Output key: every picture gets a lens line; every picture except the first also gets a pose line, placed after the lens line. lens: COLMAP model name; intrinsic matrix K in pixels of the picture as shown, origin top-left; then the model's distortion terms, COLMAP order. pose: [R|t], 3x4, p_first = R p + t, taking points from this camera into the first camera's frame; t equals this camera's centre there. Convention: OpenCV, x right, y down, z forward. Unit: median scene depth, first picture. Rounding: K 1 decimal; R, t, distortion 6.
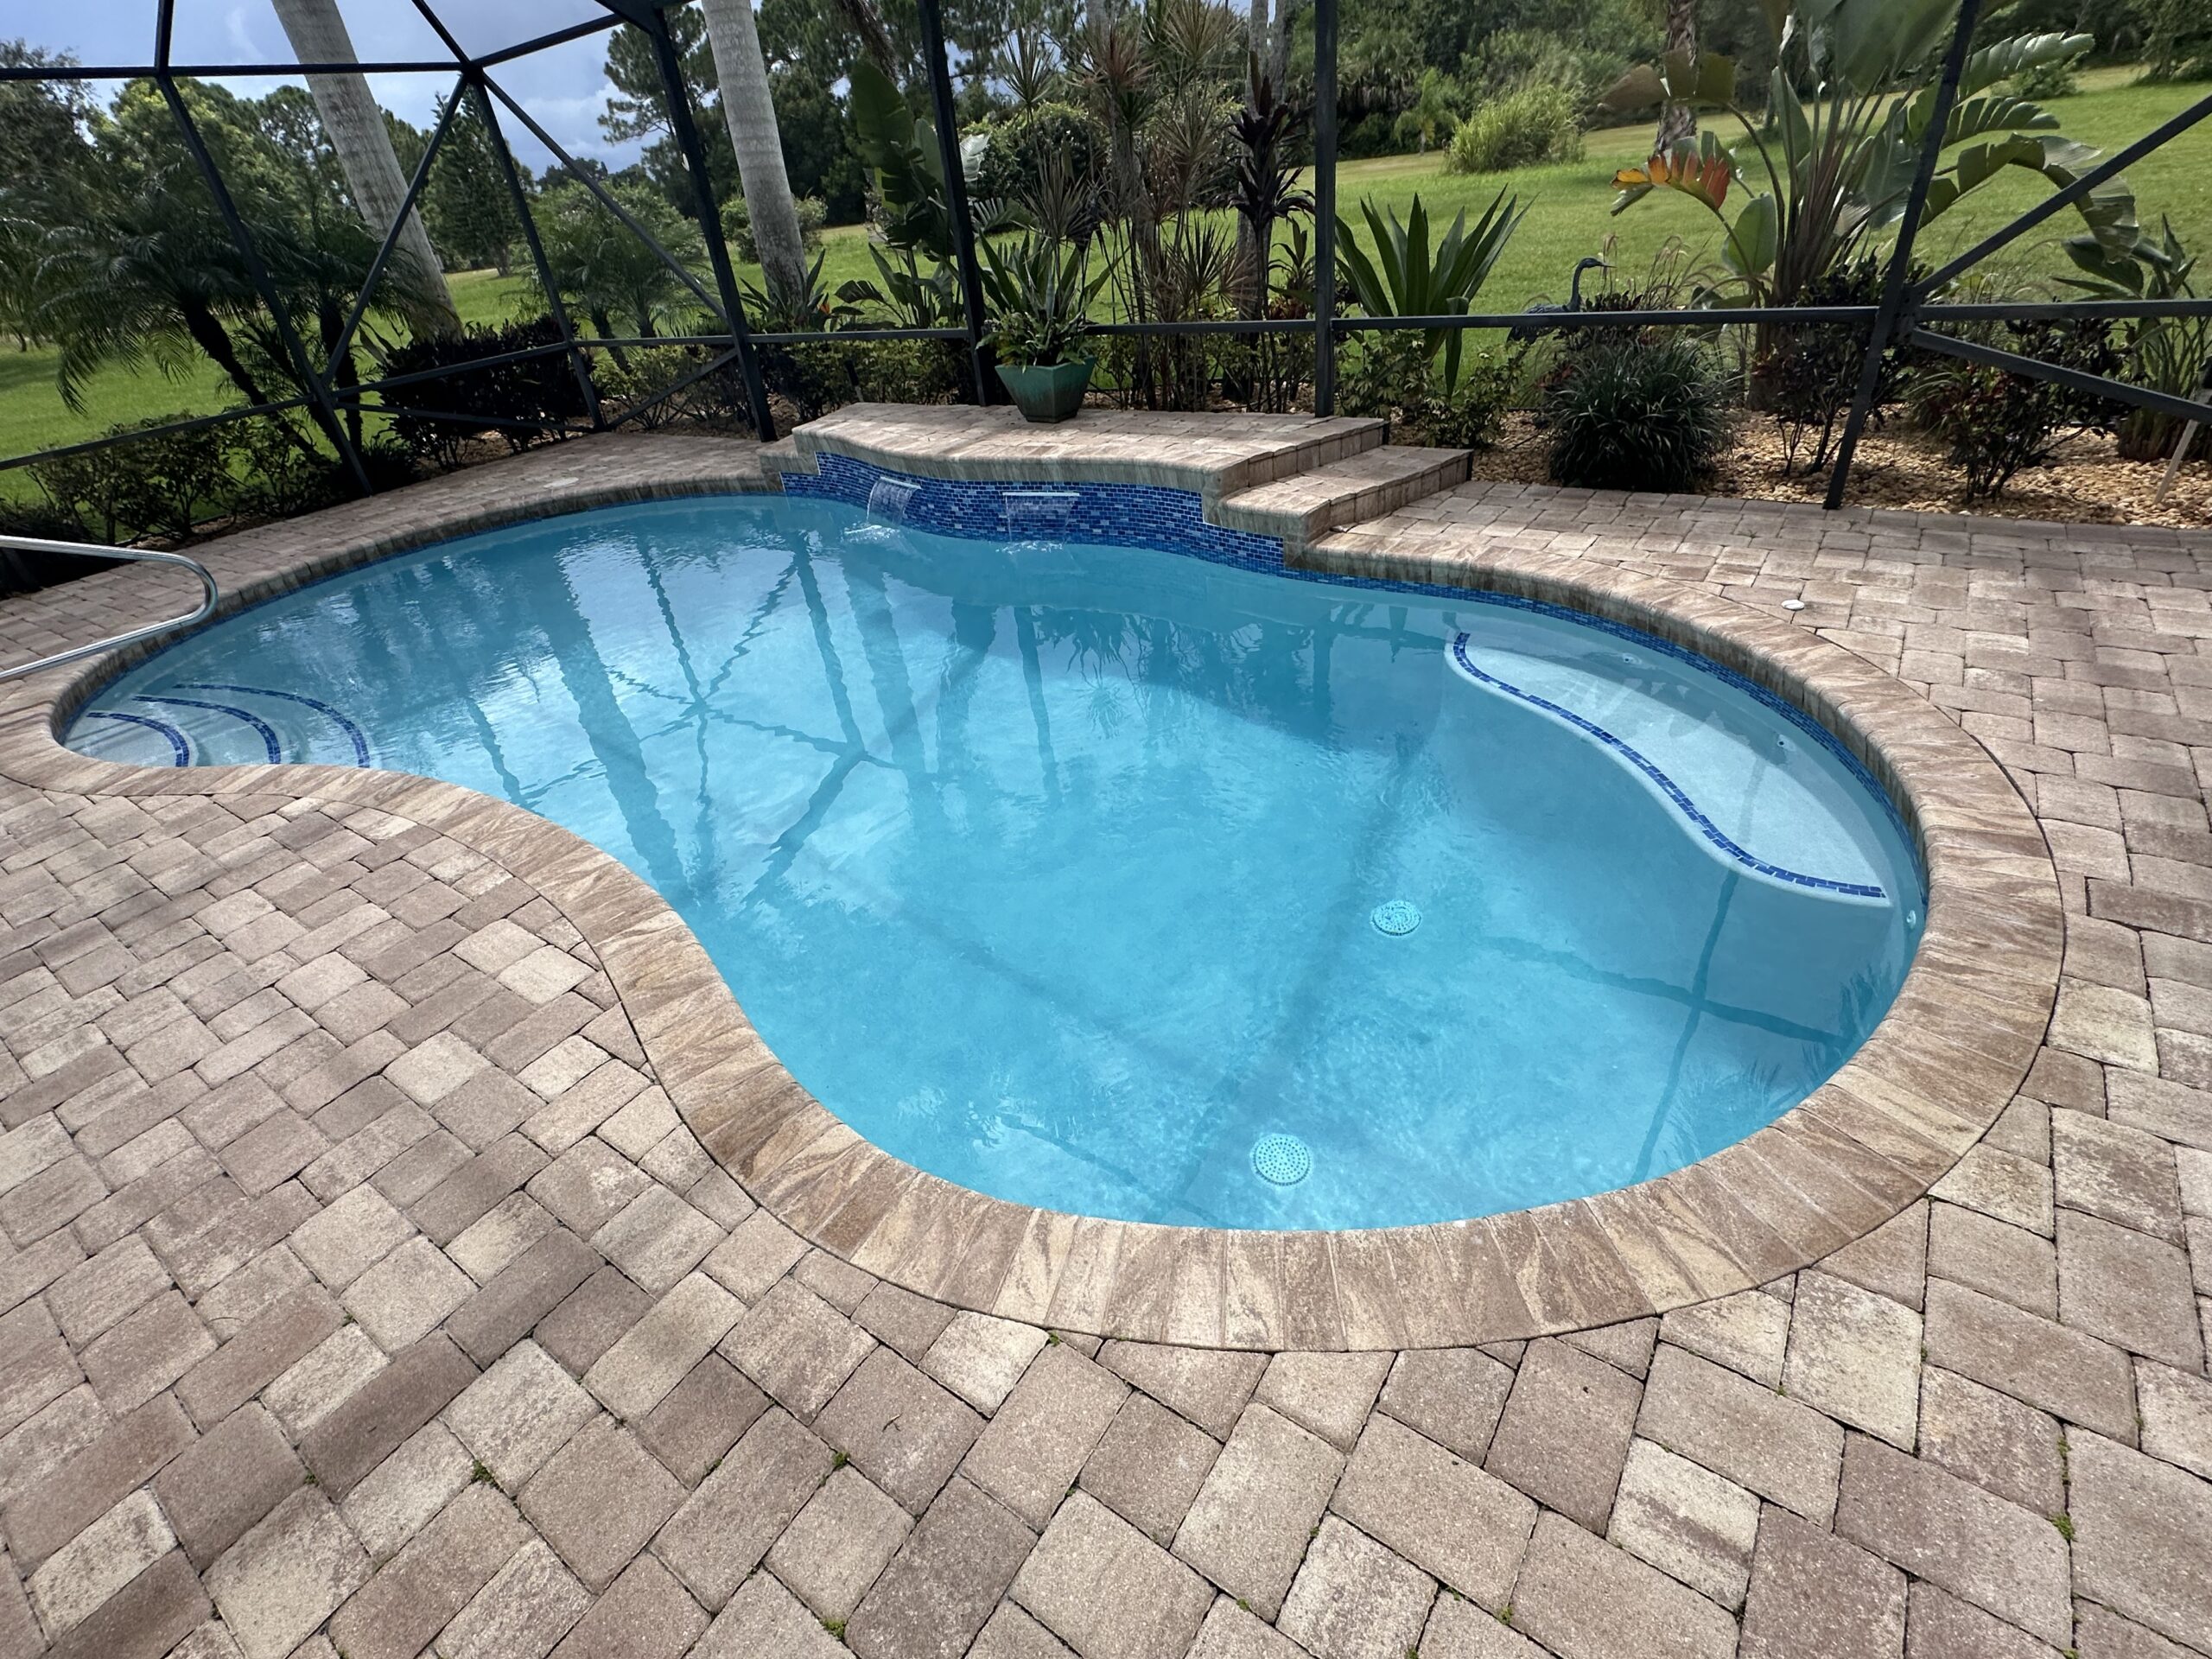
lens RADIAL K [[1013.9, 0, 1106.0], [0, 1013.9, 829.5], [0, 0, 1]] dist [-0.001467, 0.000145]
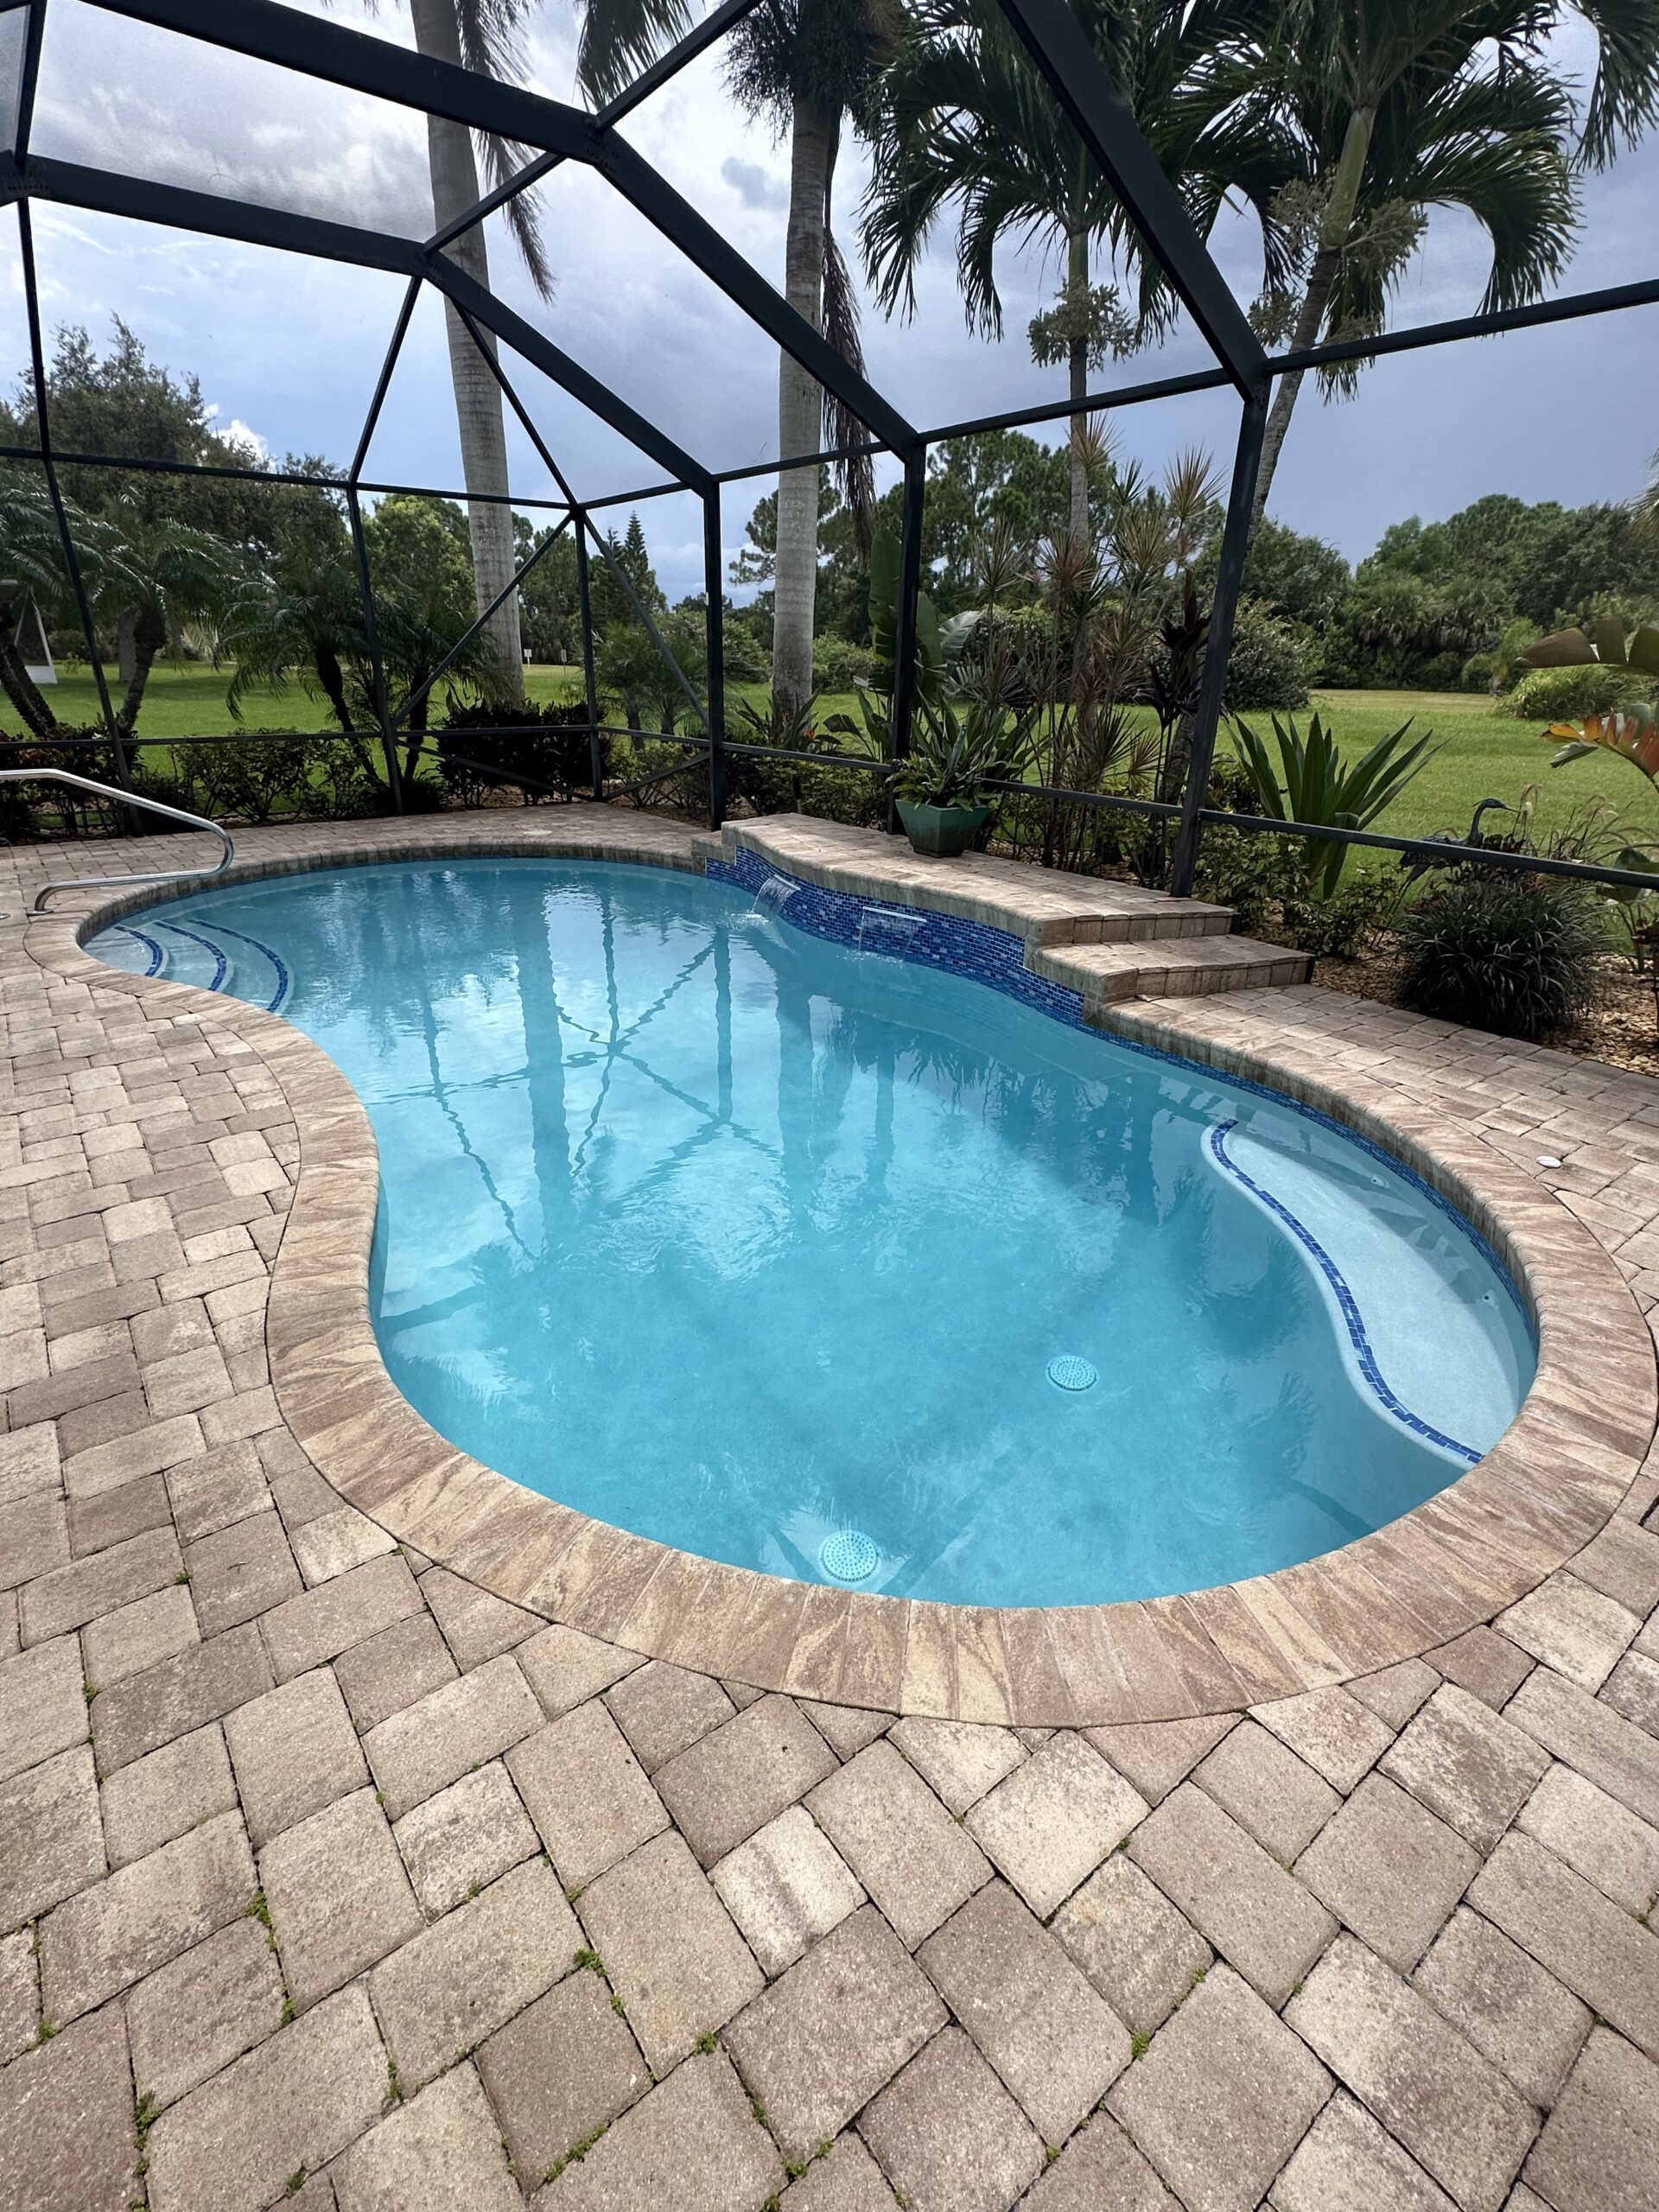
lens RADIAL K [[1013.9, 0, 829.5], [0, 1013.9, 1106.0], [0, 0, 1]] dist [-0.001467, 0.000145]
pose [[0.946491, 0.236082, -0.220046, 0.181566], [-0.265938, 0.956822, -0.117339, 0.011939], [0.182844, 0.169579, 0.968407, -0.029016]]
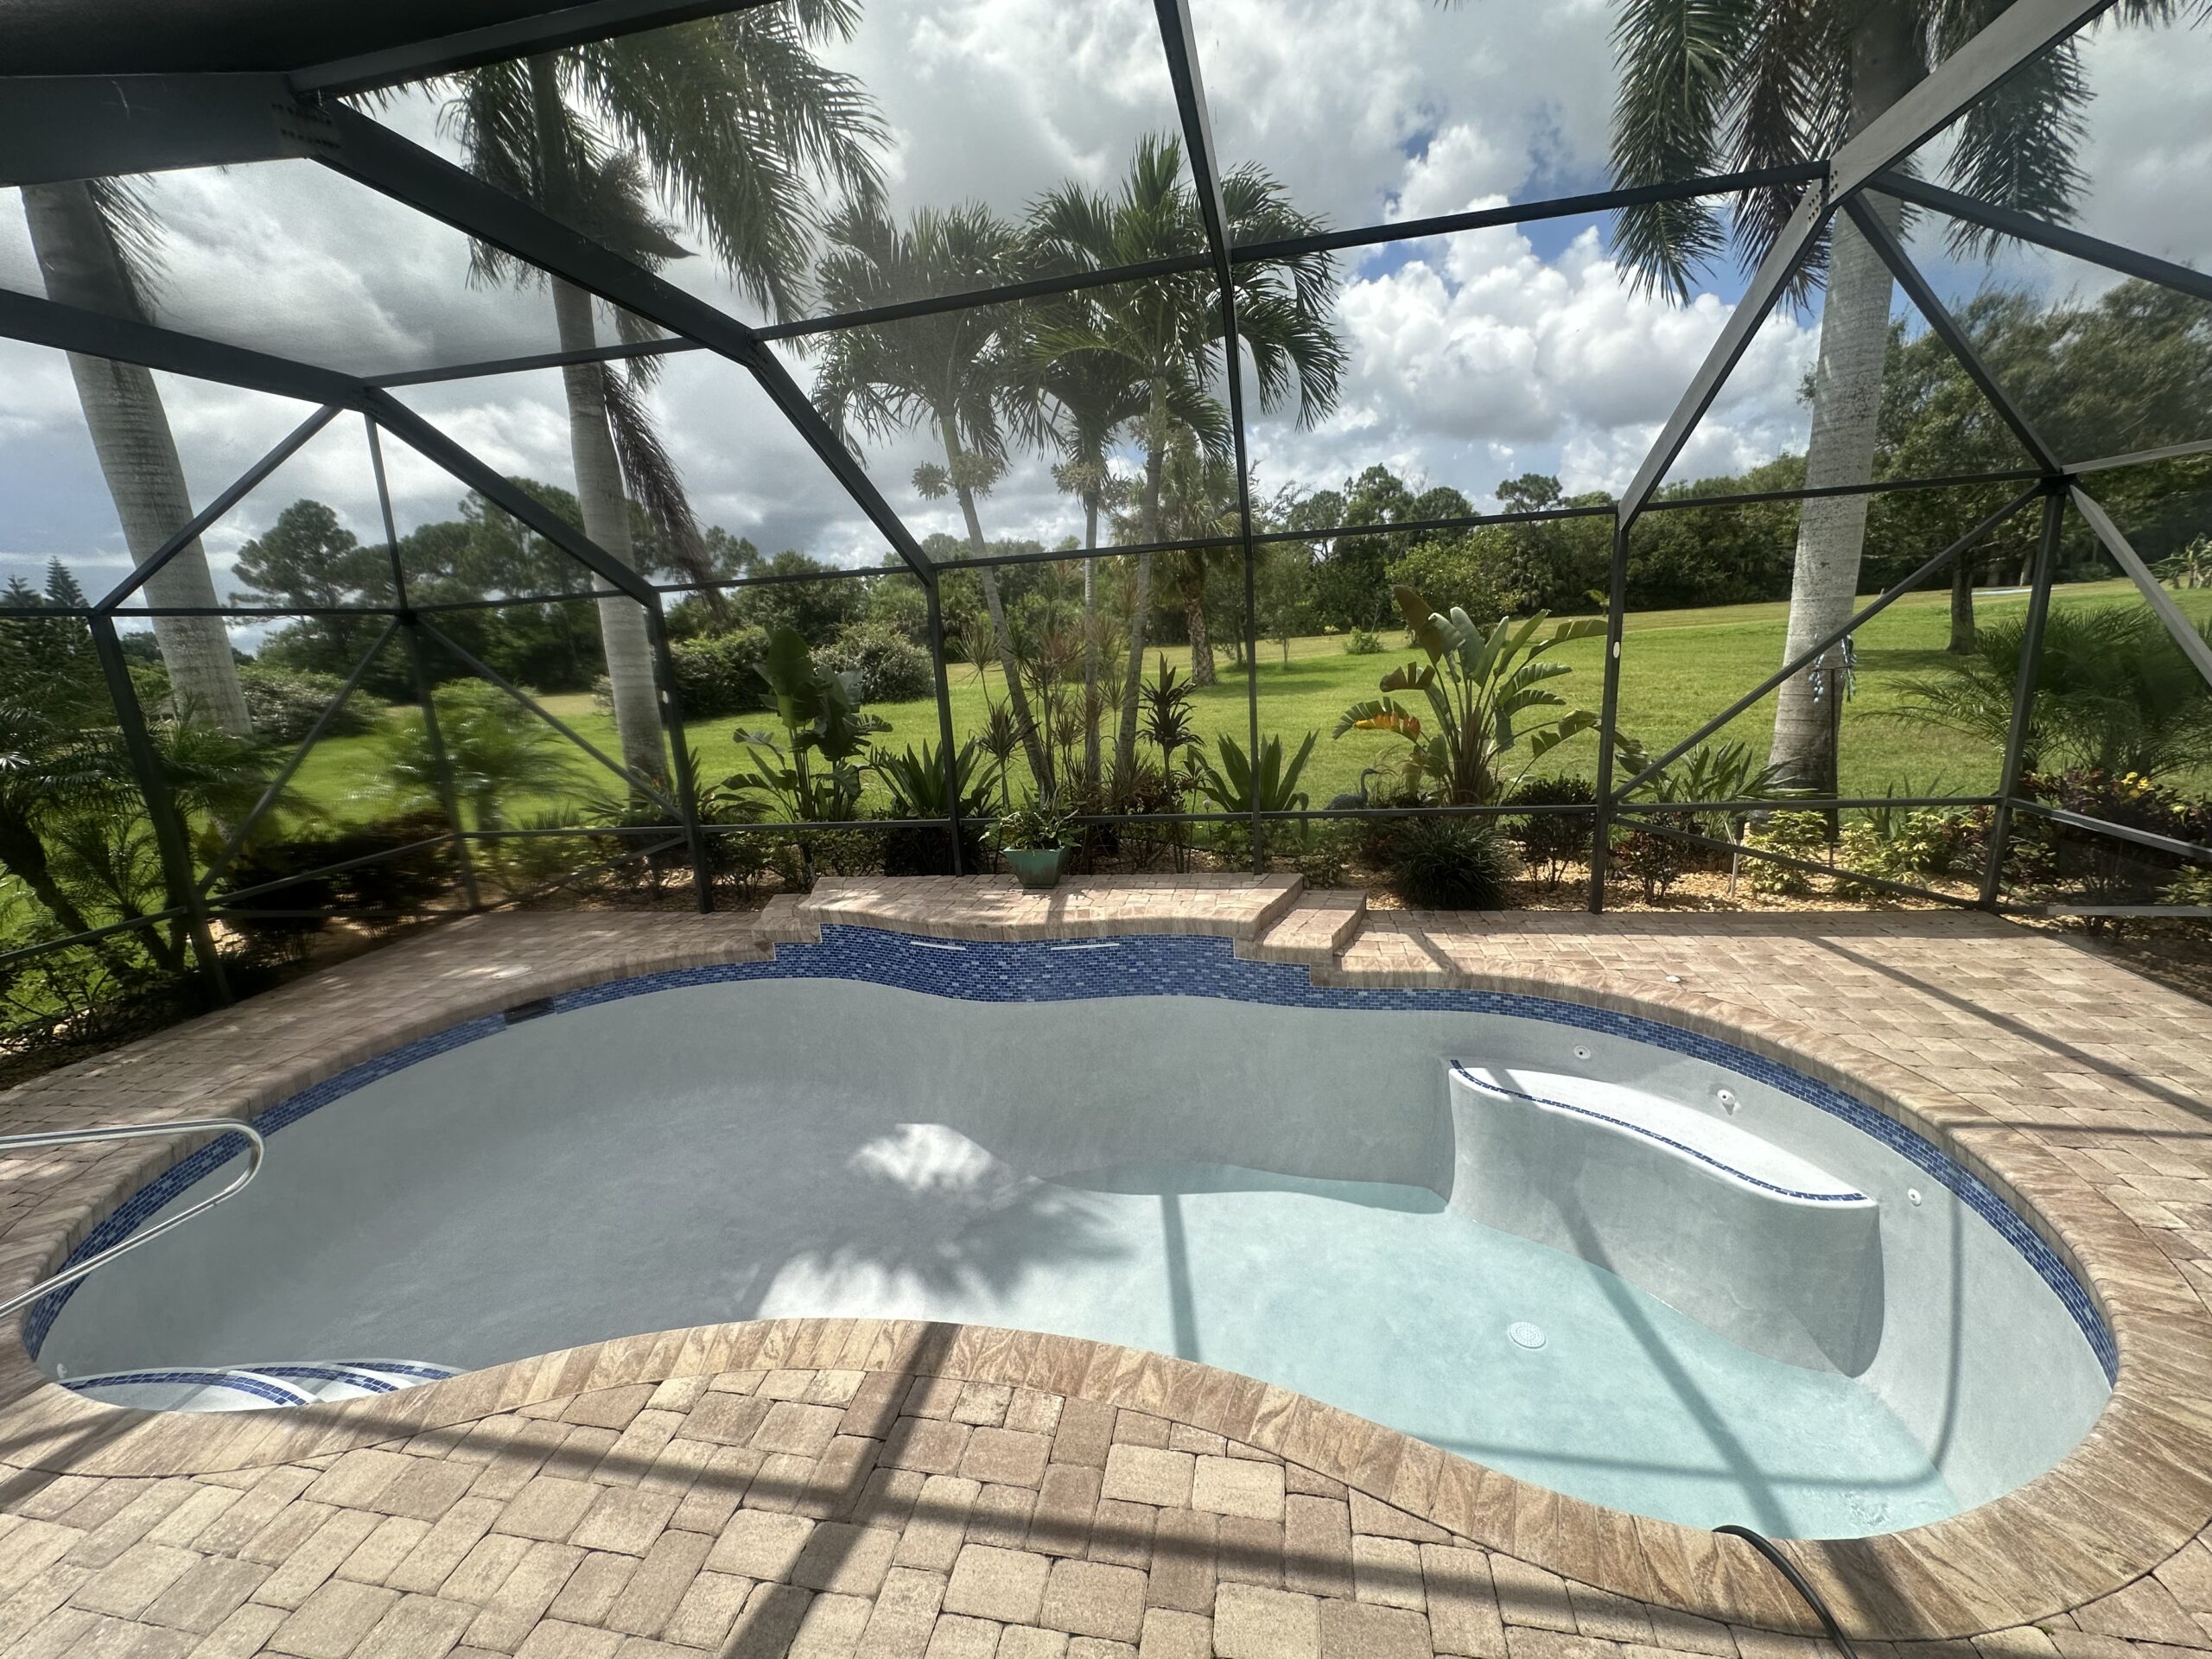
lens RADIAL K [[871.2, 0, 1106.0], [0, 871.2, 829.5], [0, 0, 1]] dist [0.000892, 0.000068]
pose [[0.915420, -0.044918, 0.399986, -0.541579], [0.193967, 0.919981, -0.340604, -0.106290], [-0.352681, 0.389380, 0.850882, 0.016901]]
